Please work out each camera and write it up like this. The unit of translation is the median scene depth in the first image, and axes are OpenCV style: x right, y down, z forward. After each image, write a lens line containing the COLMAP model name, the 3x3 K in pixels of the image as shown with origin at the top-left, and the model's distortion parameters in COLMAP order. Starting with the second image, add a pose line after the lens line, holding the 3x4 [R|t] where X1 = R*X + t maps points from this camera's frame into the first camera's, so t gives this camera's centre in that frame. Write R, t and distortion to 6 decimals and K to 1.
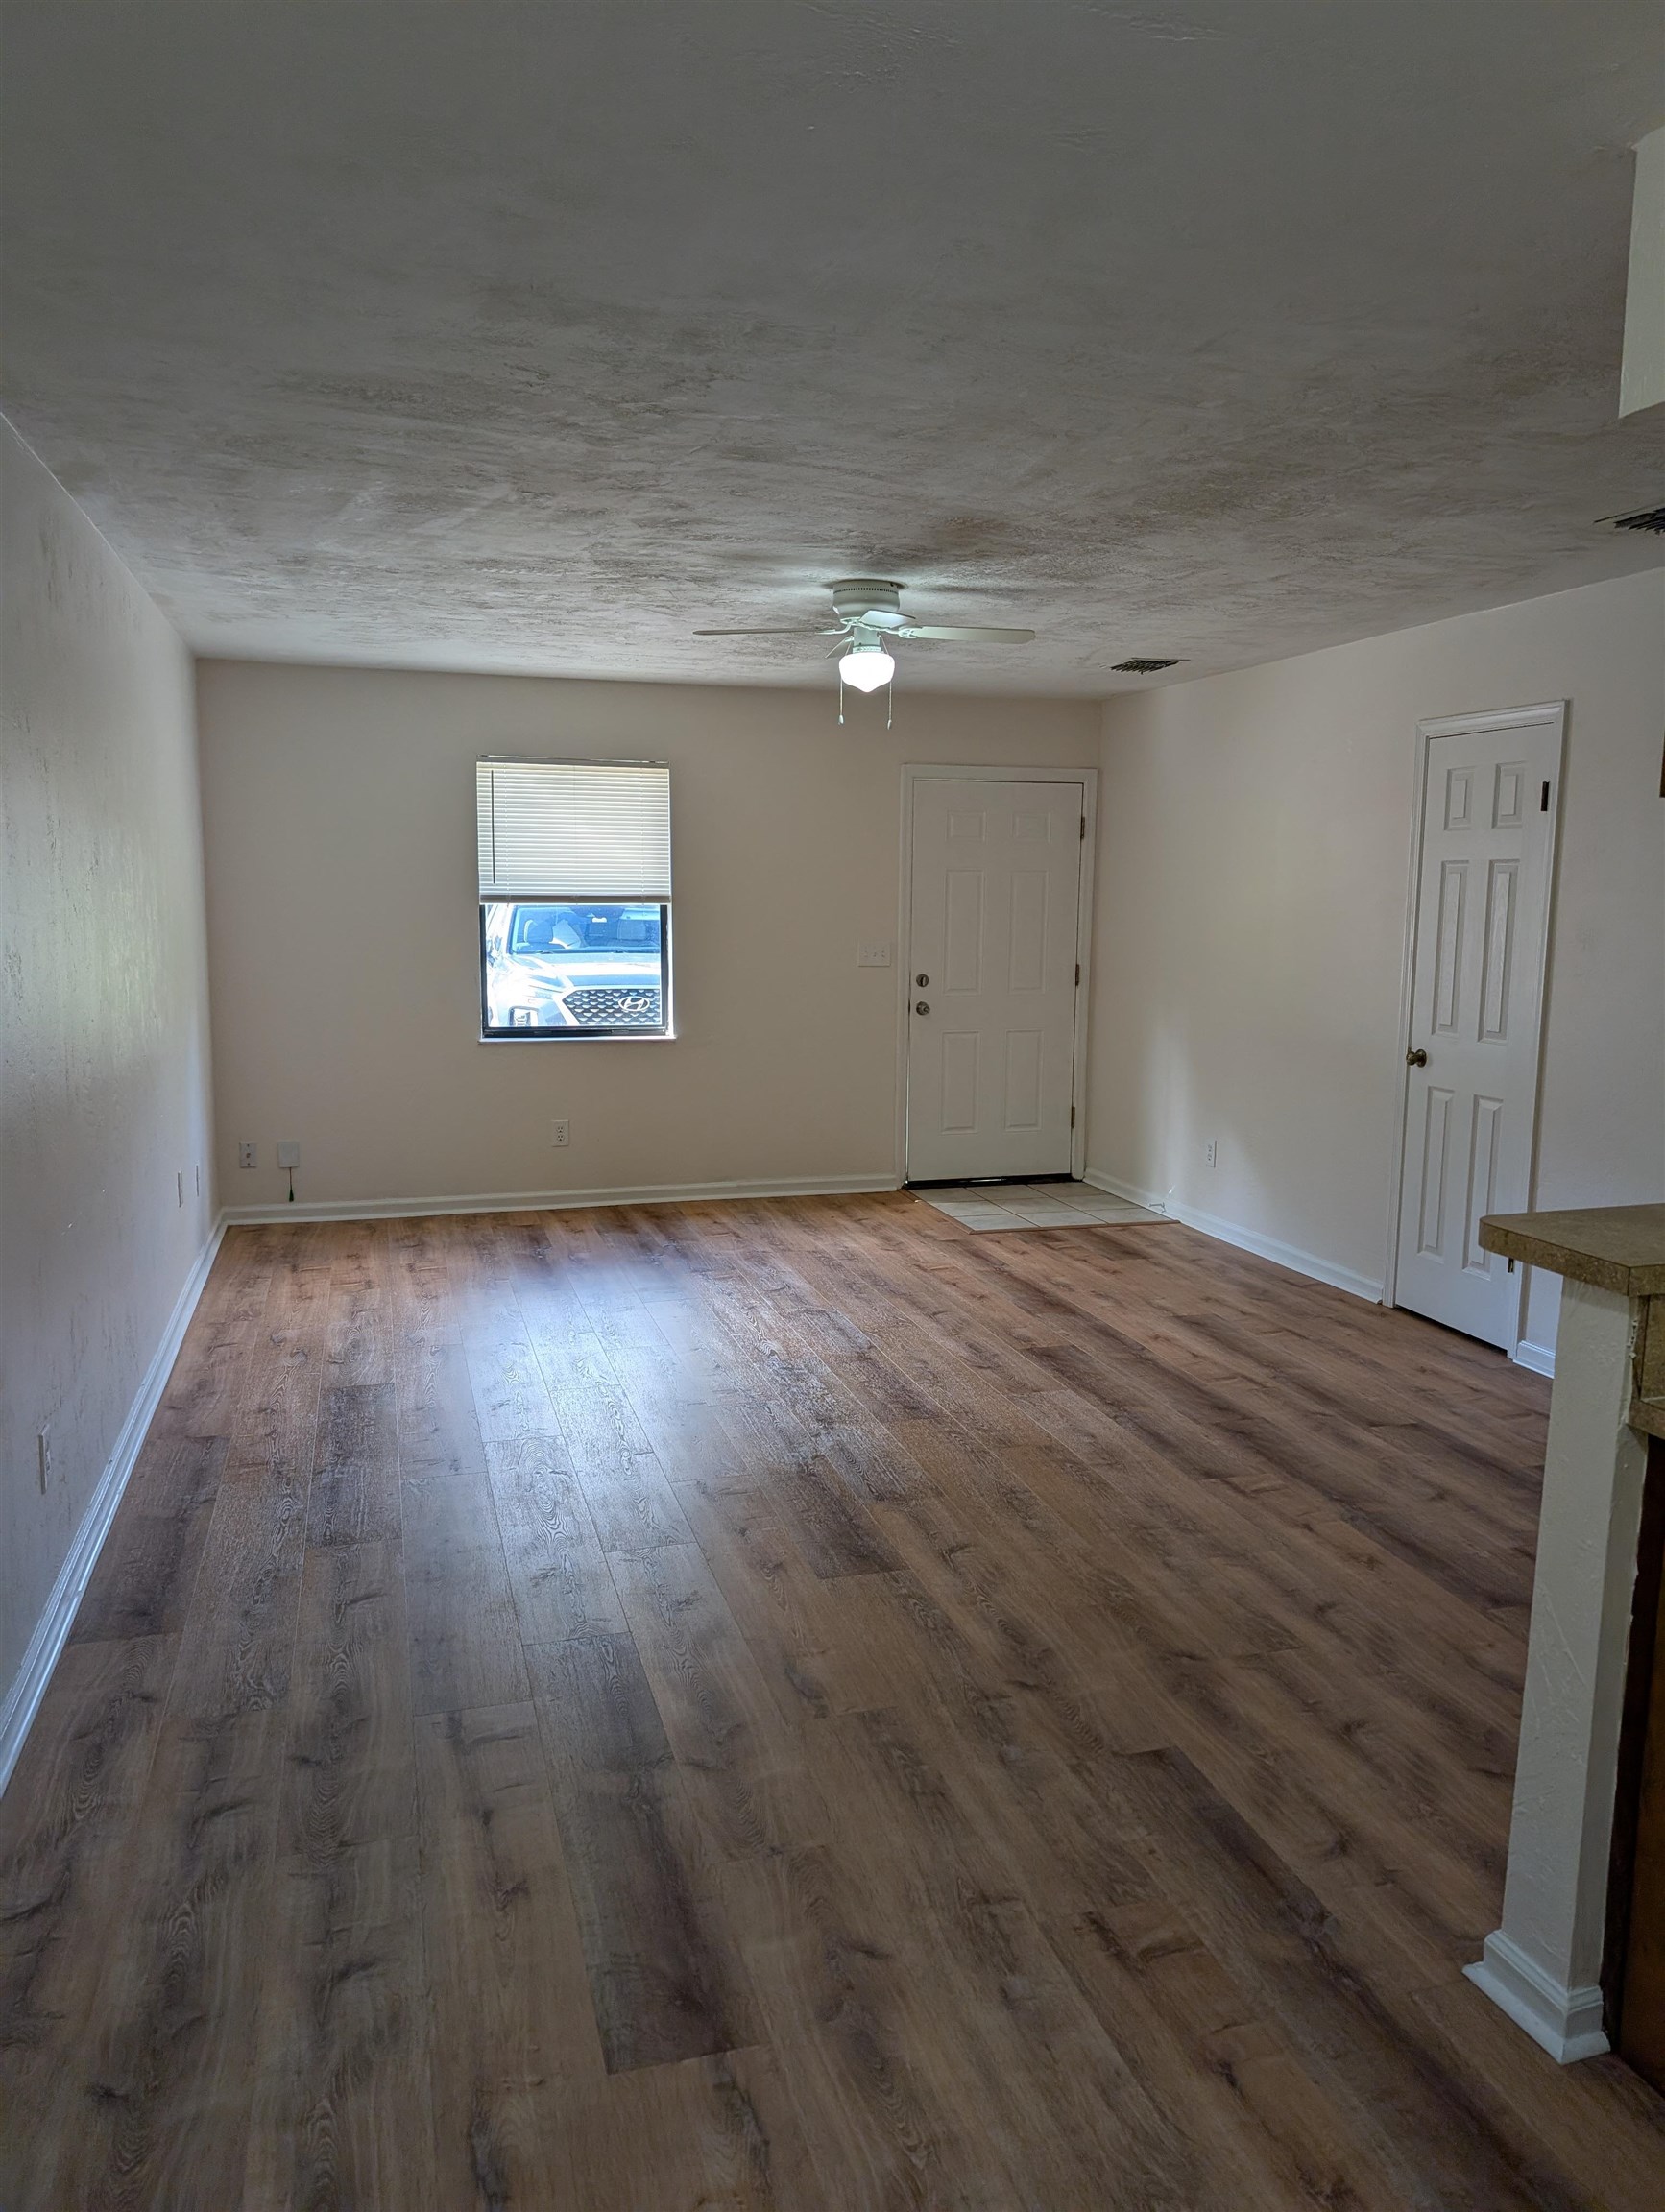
lens RADIAL K [[1573.1, 0, 832.5], [0, 1573.1, 1106.0], [0, 0, 1]] dist [0.018524, -0.010567]
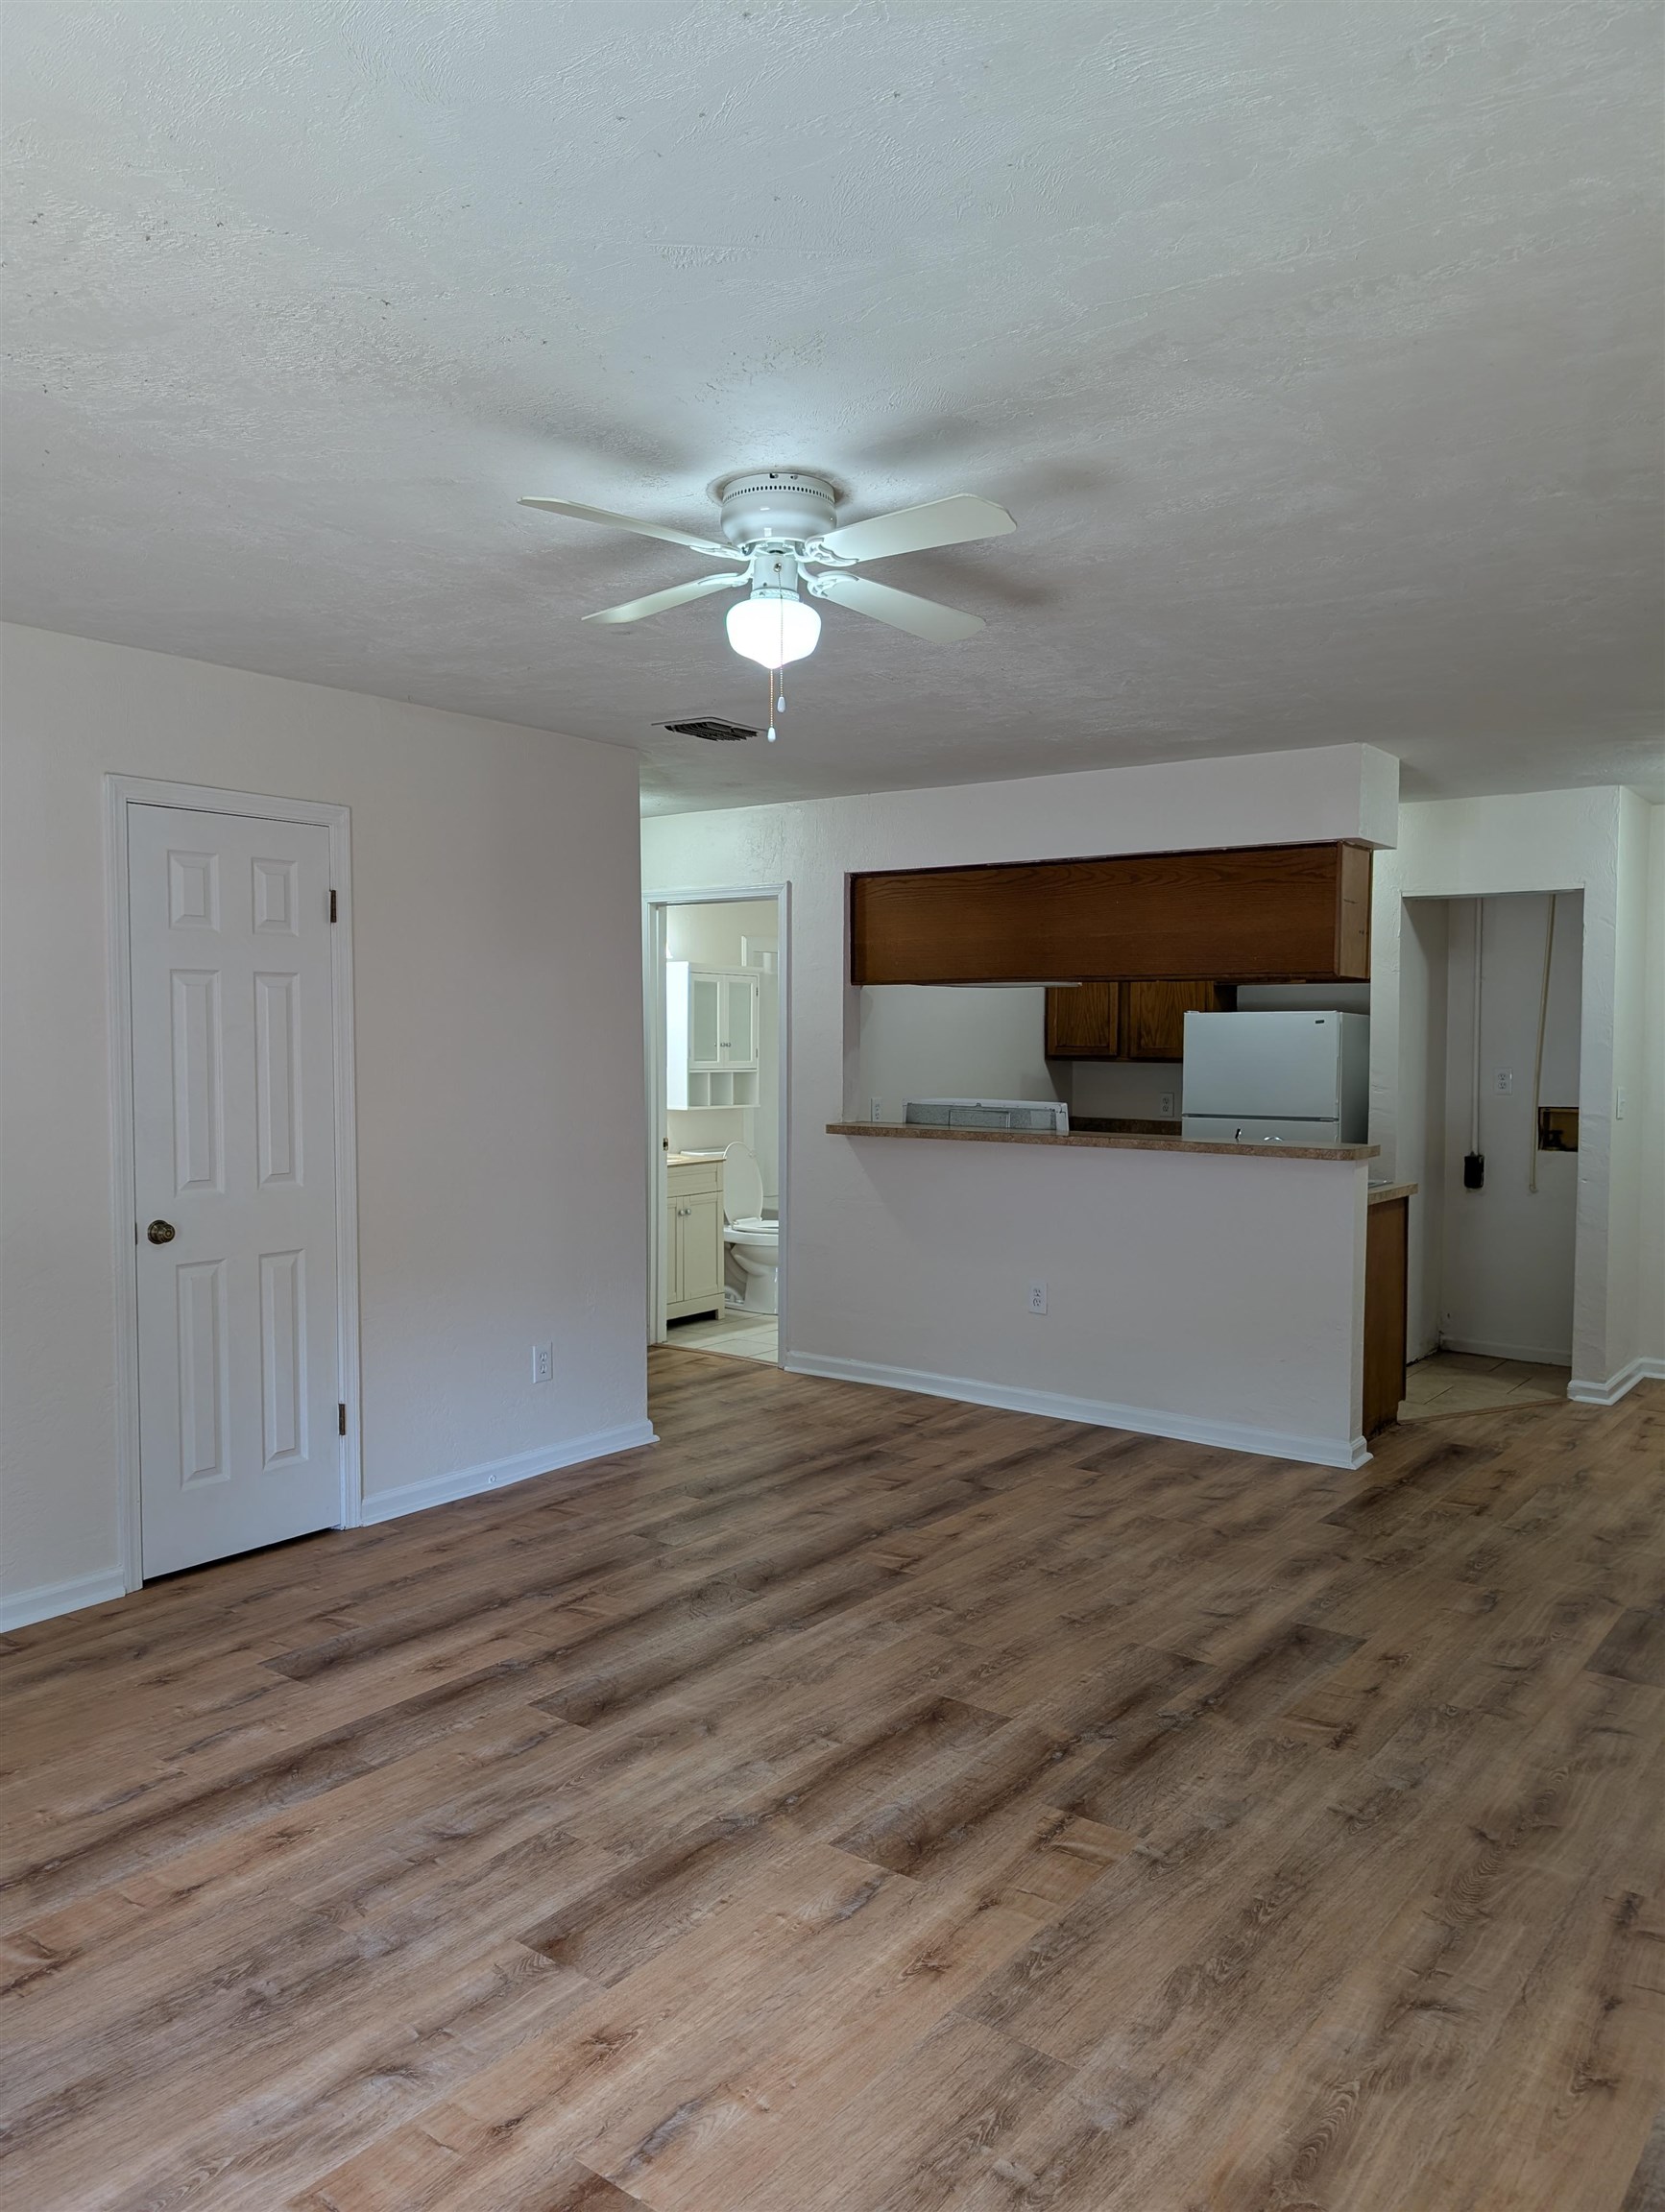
lens RADIAL K [[1573.1, 0, 832.5], [0, 1573.1, 1106.0], [0, 0, 1]] dist [0.018524, -0.010567]
pose [[-0.588931, -0.050002, 0.806635, -0.584467], [0.104647, 0.984964, 0.137460, -0.225662], [-0.801380, 0.165367, -0.574843, 1.670708]]
